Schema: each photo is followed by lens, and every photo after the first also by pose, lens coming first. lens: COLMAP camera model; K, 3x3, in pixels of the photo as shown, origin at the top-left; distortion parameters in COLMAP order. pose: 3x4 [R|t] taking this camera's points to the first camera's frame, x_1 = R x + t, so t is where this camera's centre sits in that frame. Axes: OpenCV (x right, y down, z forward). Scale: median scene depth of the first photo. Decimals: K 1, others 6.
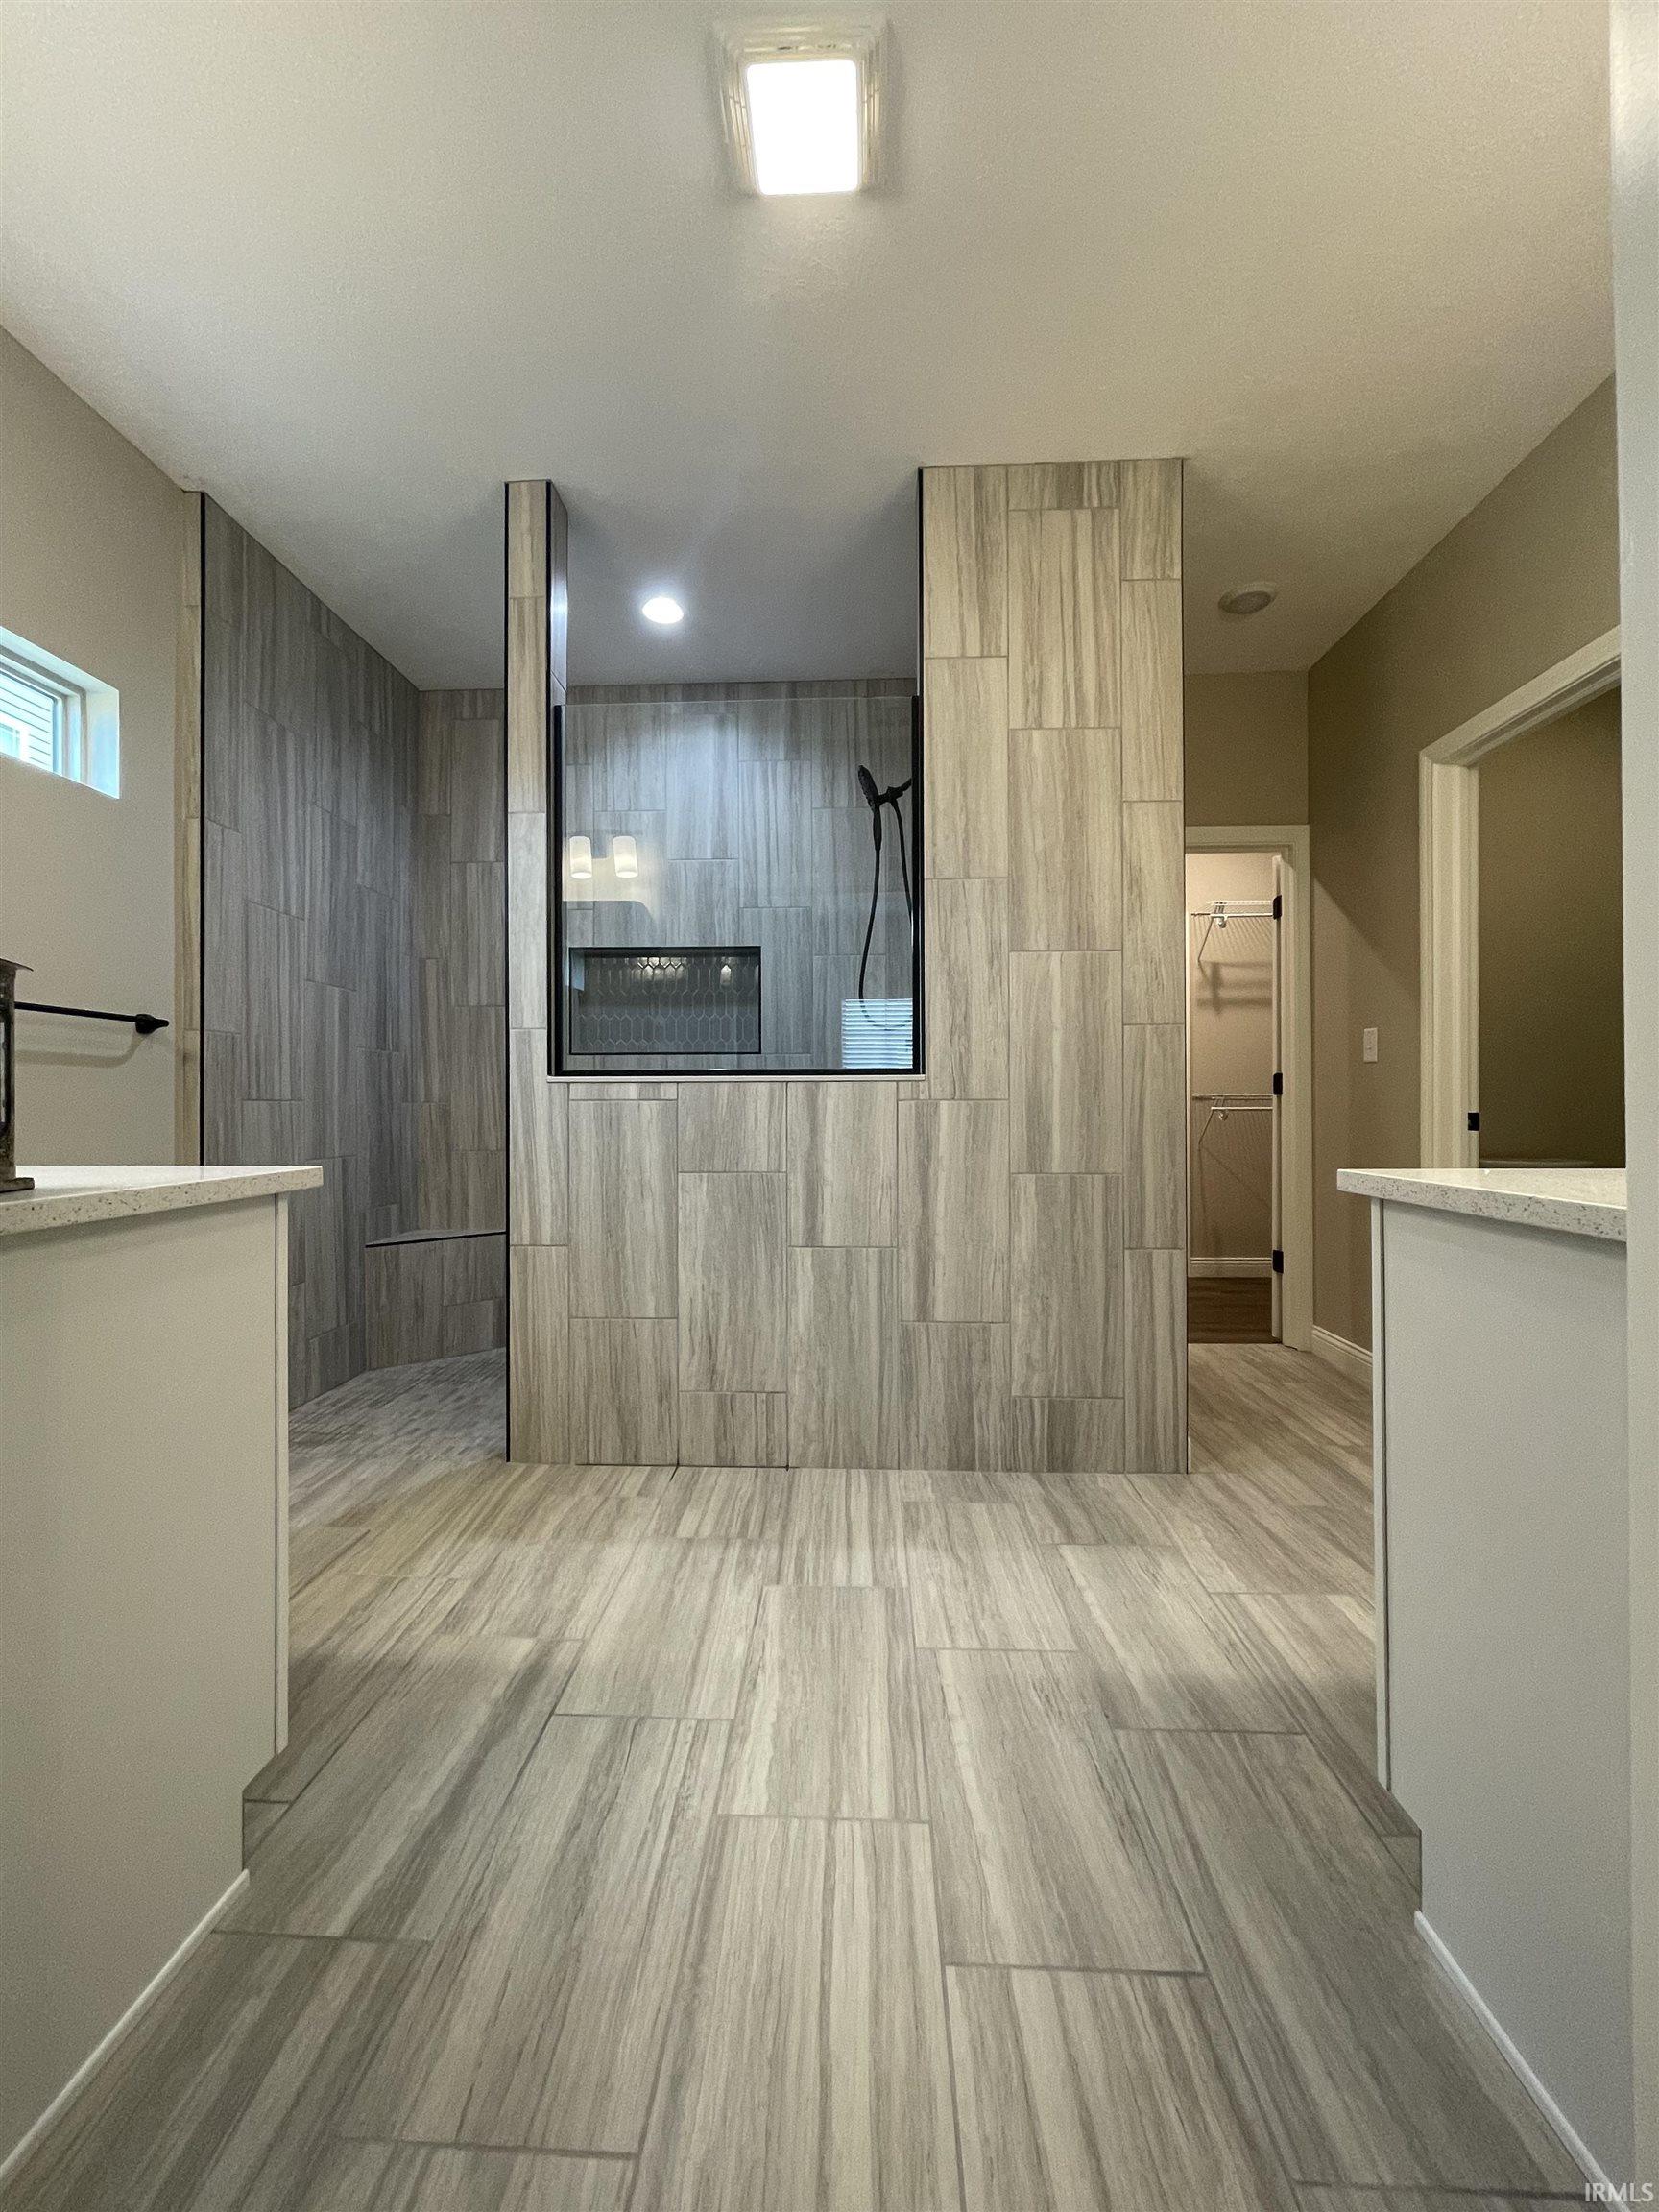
lens RADIAL K [[897.1, 0, 816.8], [0, 897.1, 1103.9], [0, 0, 1]] dist [-0.000427, 0.000243]
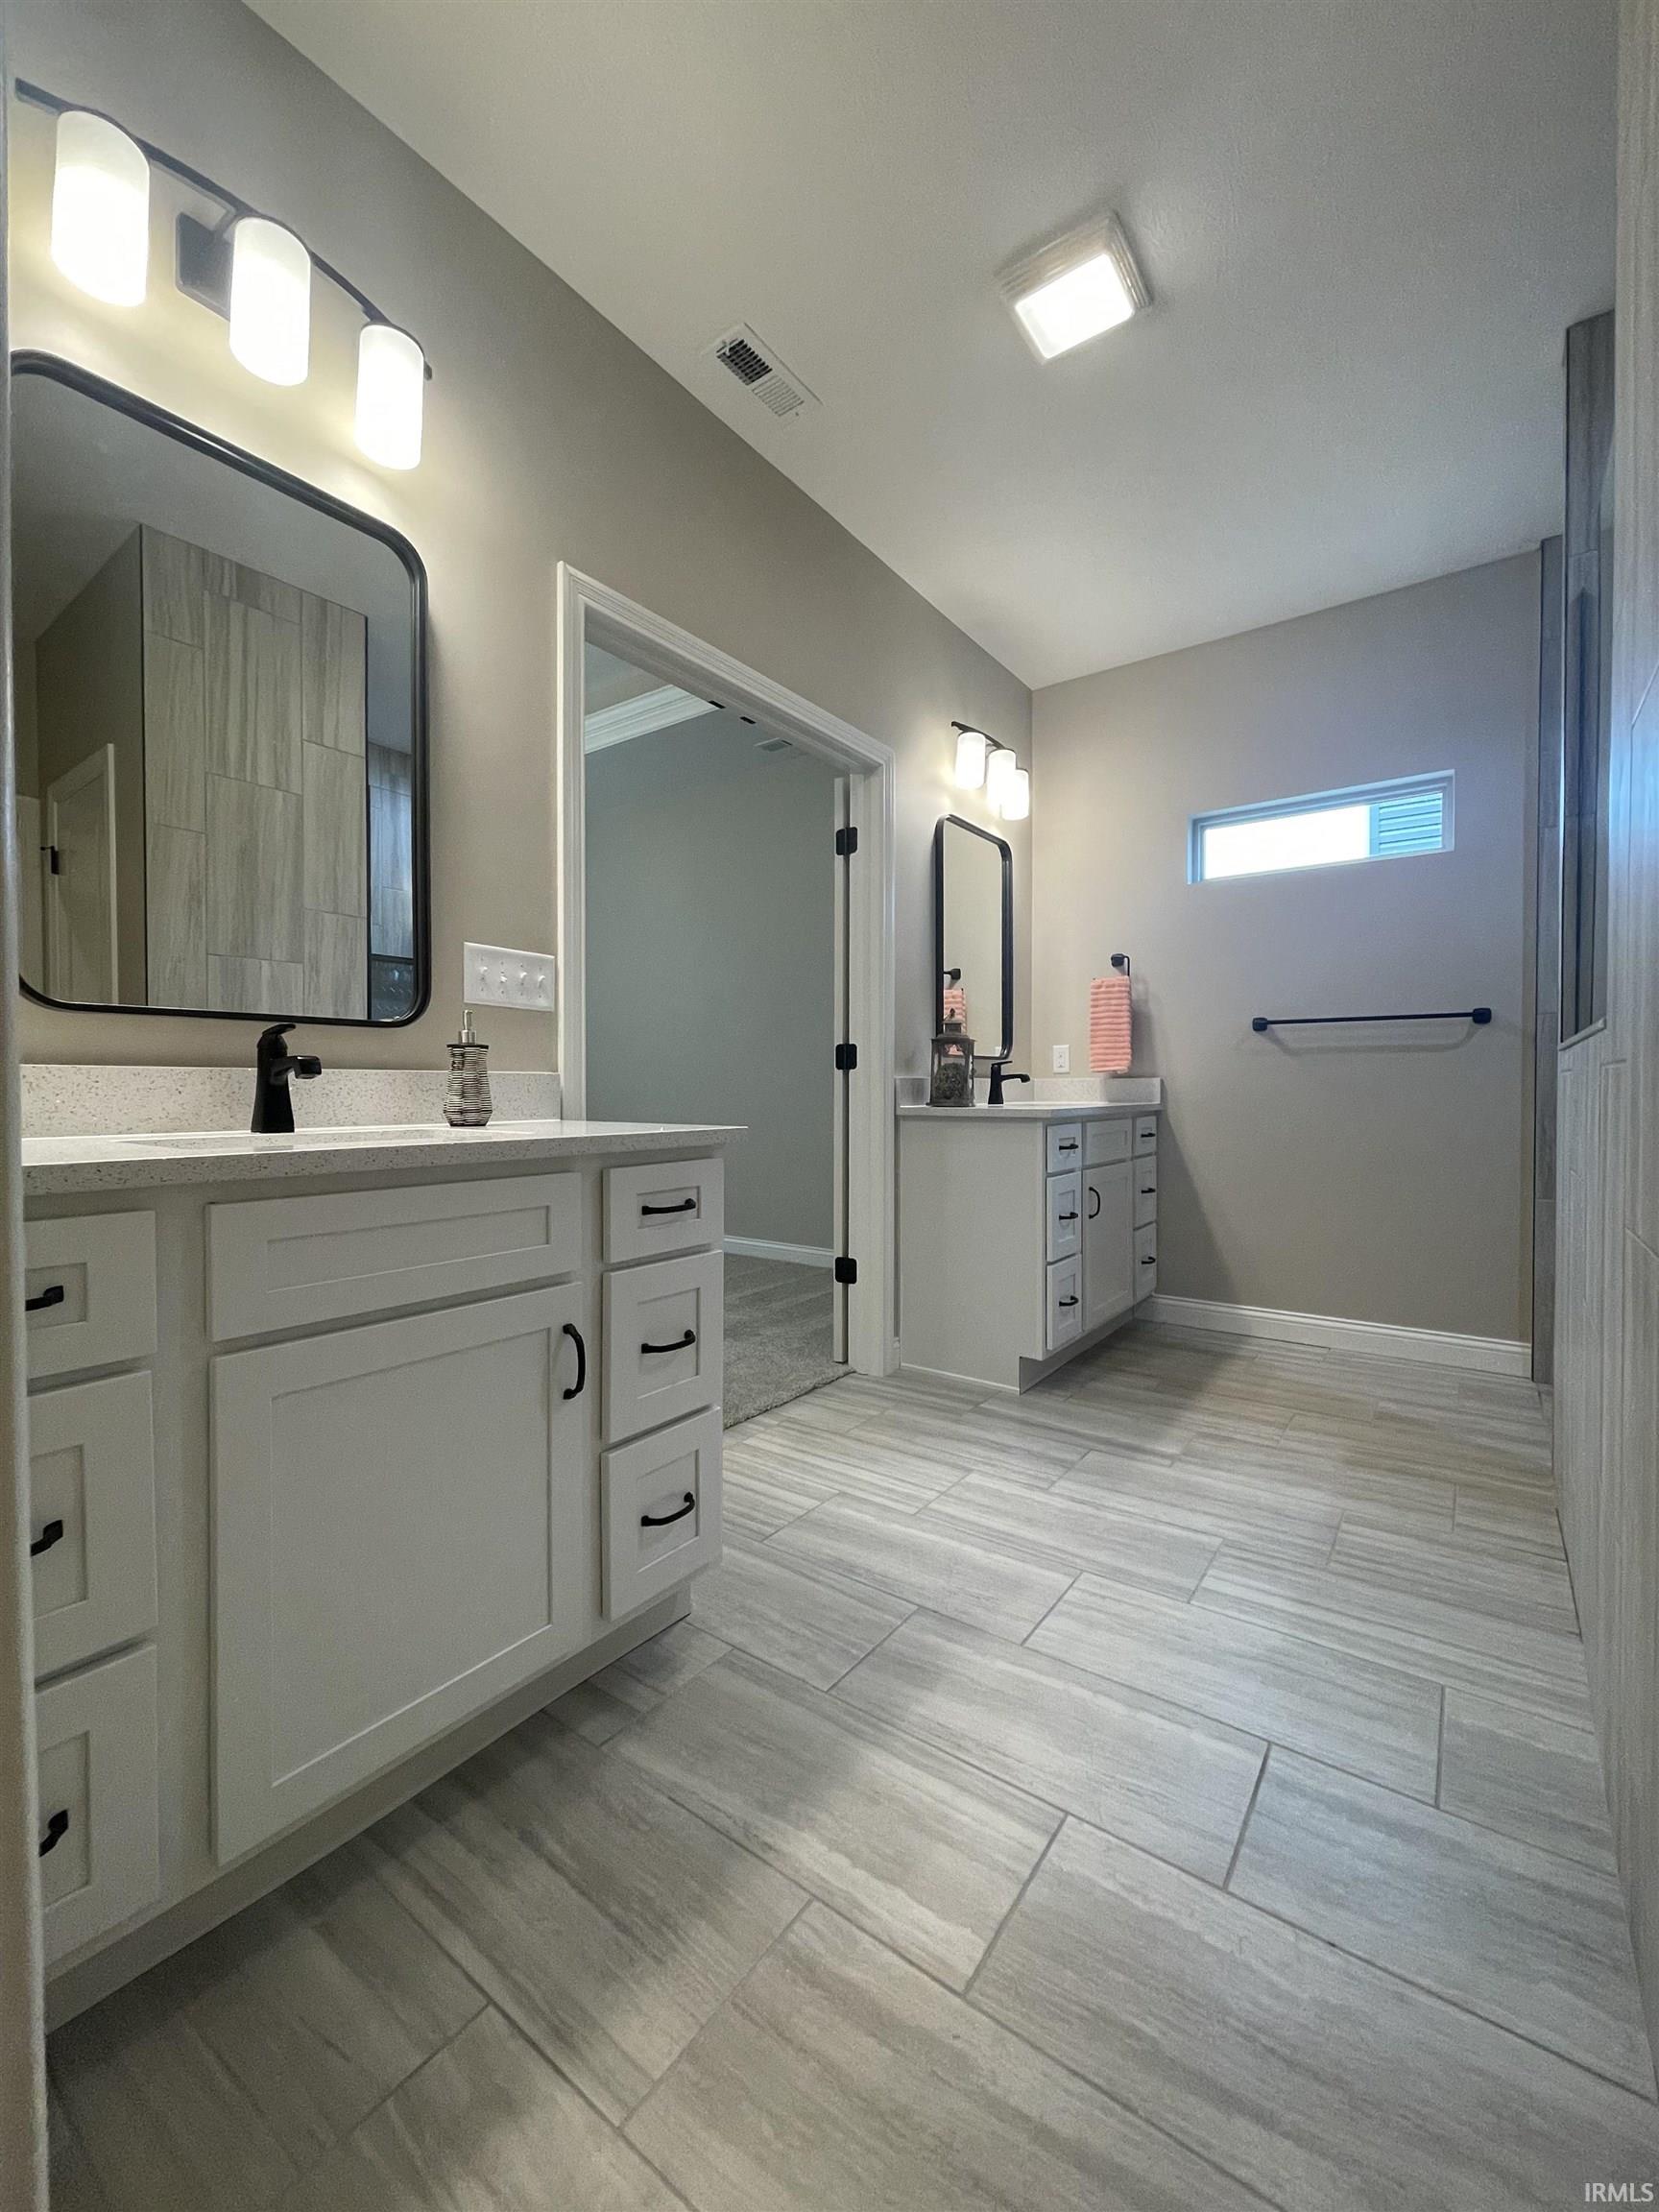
lens RADIAL K [[888.2, 0, 829.5], [0, 888.2, 1106.0], [0, 0, 1]] dist [-0.015406, -0.000155]
pose [[-0.551553, 0.021860, -0.833854, 0.986911], [0.005390, 0.999729, 0.022643, 0.007175], [0.834123, 0.007995, -0.551521, 1.120243]]
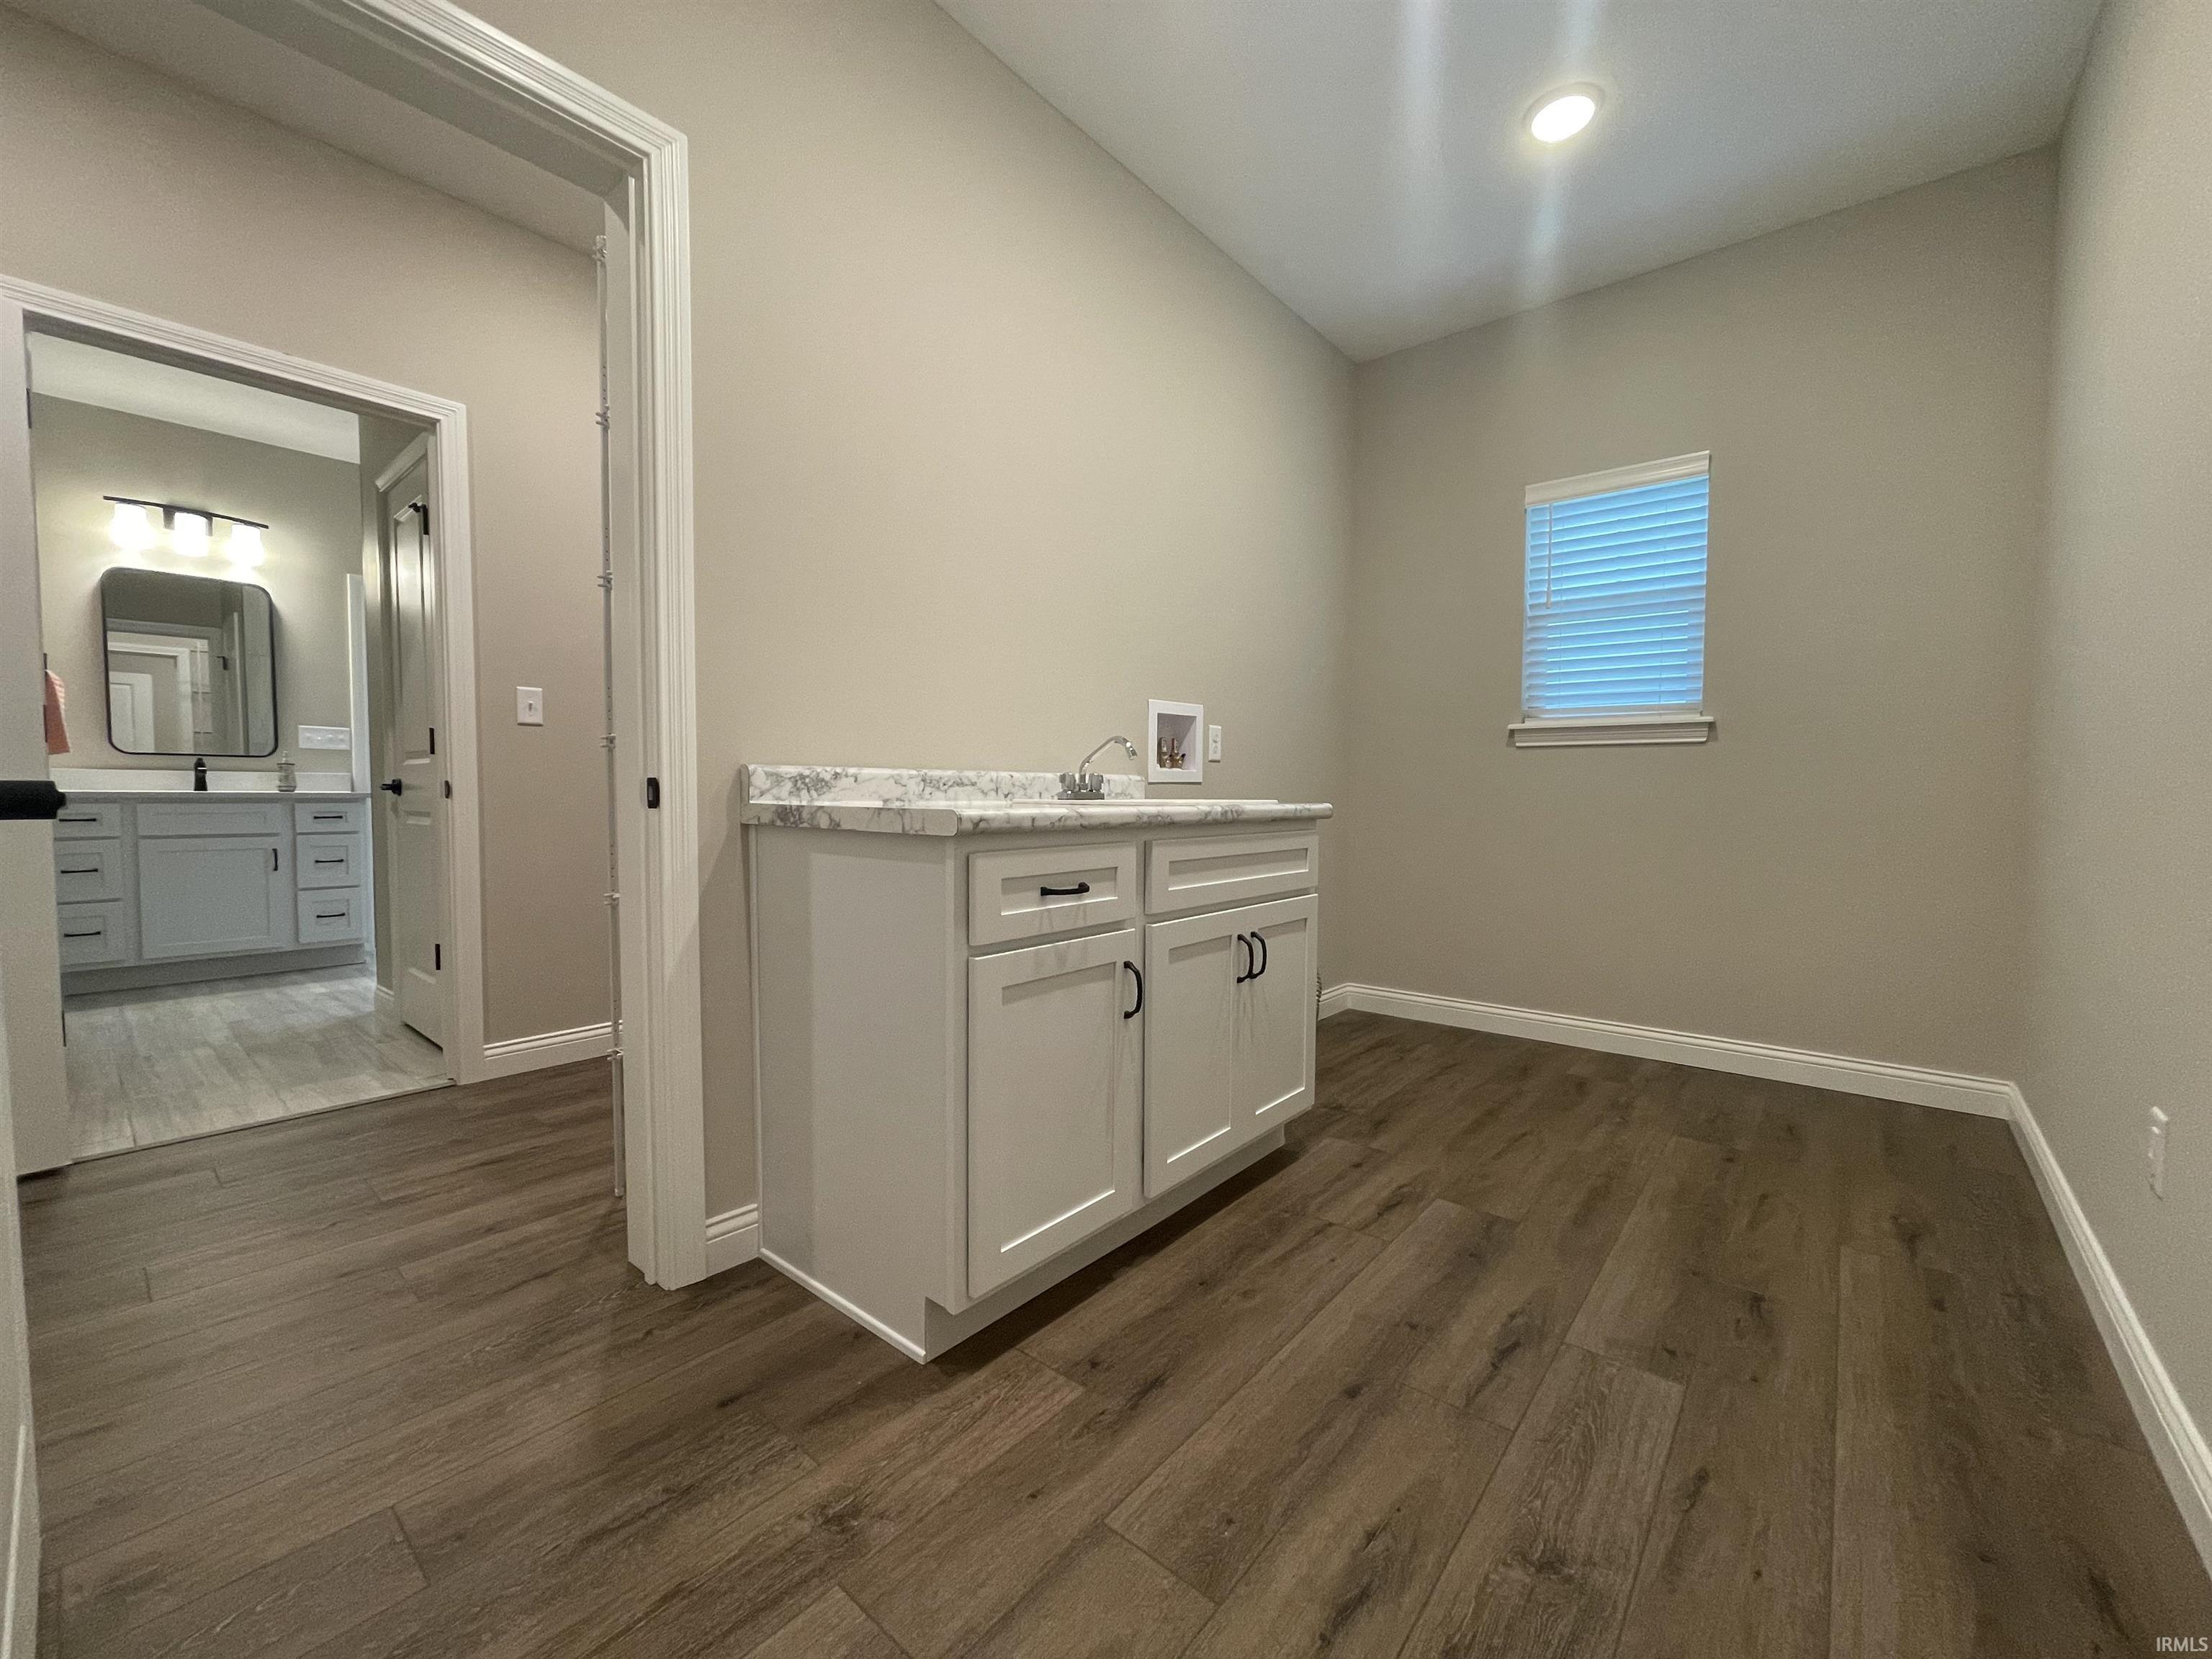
lens RADIAL K [[892.4, 0, 1106.0], [0, 892.4, 829.5], [0, 0, 1]] dist [-0.000409, -0.000045]
pose [[-0.606226, 0.037060, -0.794428, 1.142639], [0.000139, 0.998919, 0.046493, 0.040083], [0.795292, 0.028075, -0.605576, 3.869361]]
